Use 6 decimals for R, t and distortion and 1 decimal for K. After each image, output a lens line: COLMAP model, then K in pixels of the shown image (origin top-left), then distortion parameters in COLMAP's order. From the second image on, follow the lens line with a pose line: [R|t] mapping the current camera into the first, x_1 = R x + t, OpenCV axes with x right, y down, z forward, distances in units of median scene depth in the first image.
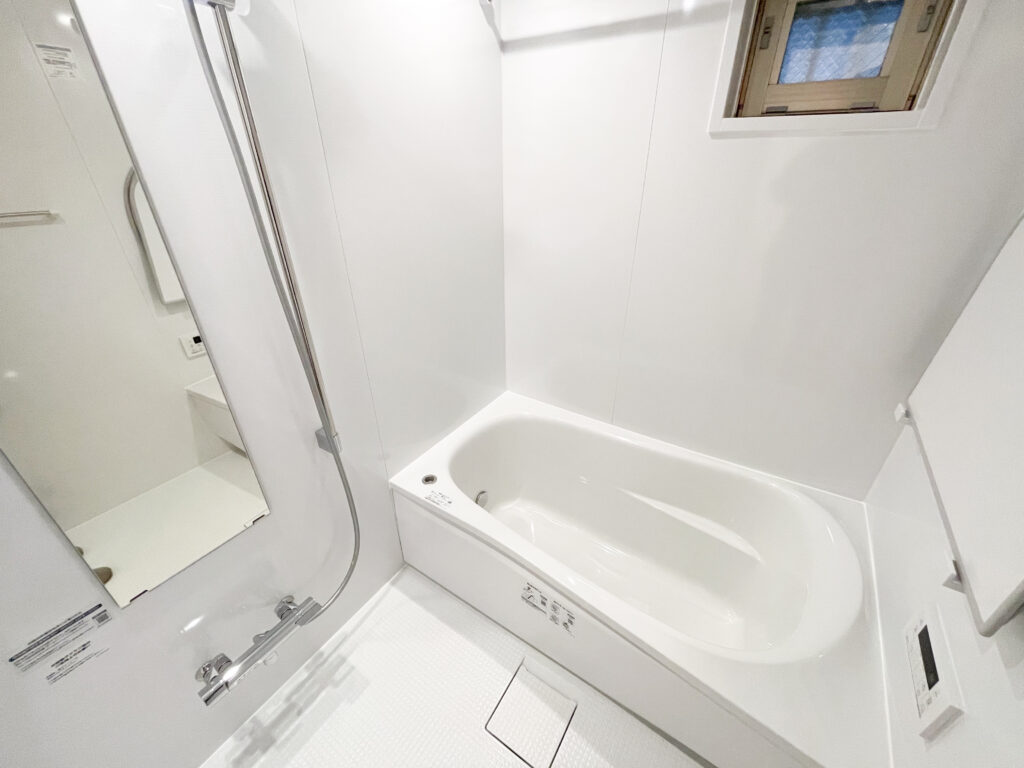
lens RADIAL K [[410.9, 0, 516.5], [0, 410.9, 382.5], [0, 0, 1]] dist [-0.006680, -0.000281]
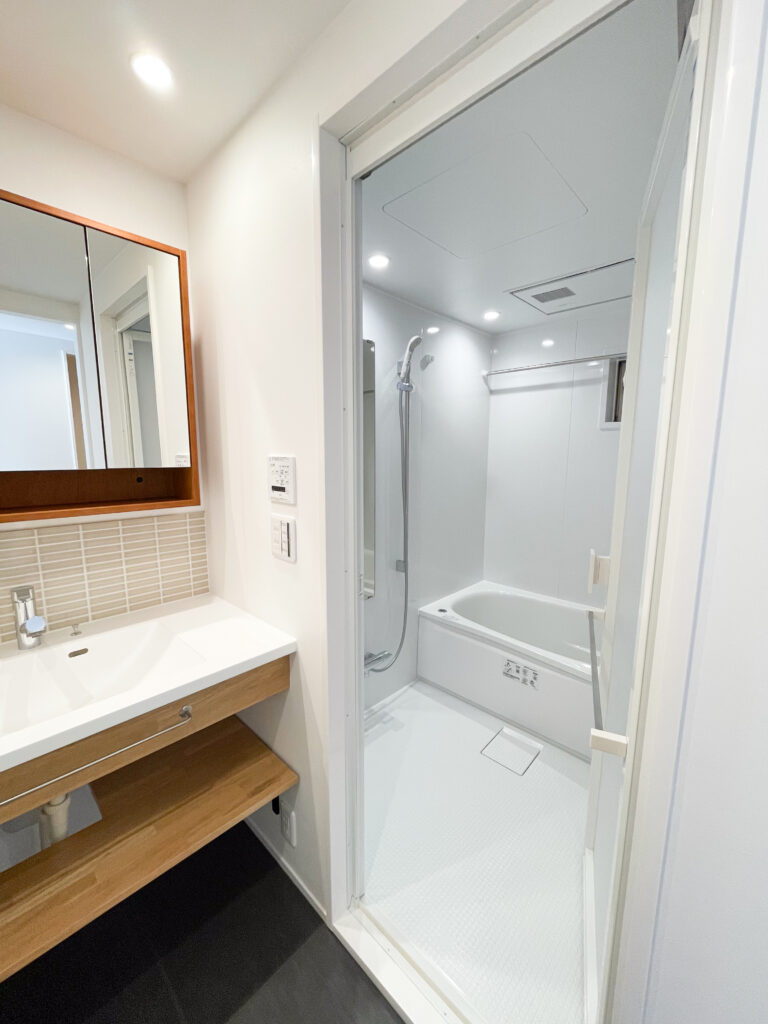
lens RADIAL K [[410.9, 0, 385.5], [0, 410.9, 513.4], [0, 0, 1]] dist [-0.006680, -0.000281]
pose [[0.982632, 0.032621, -0.182673, -0.161748], [-0.094466, 0.935255, -0.341137, 0.500010], [0.159718, 0.352468, 0.922093, -0.774575]]
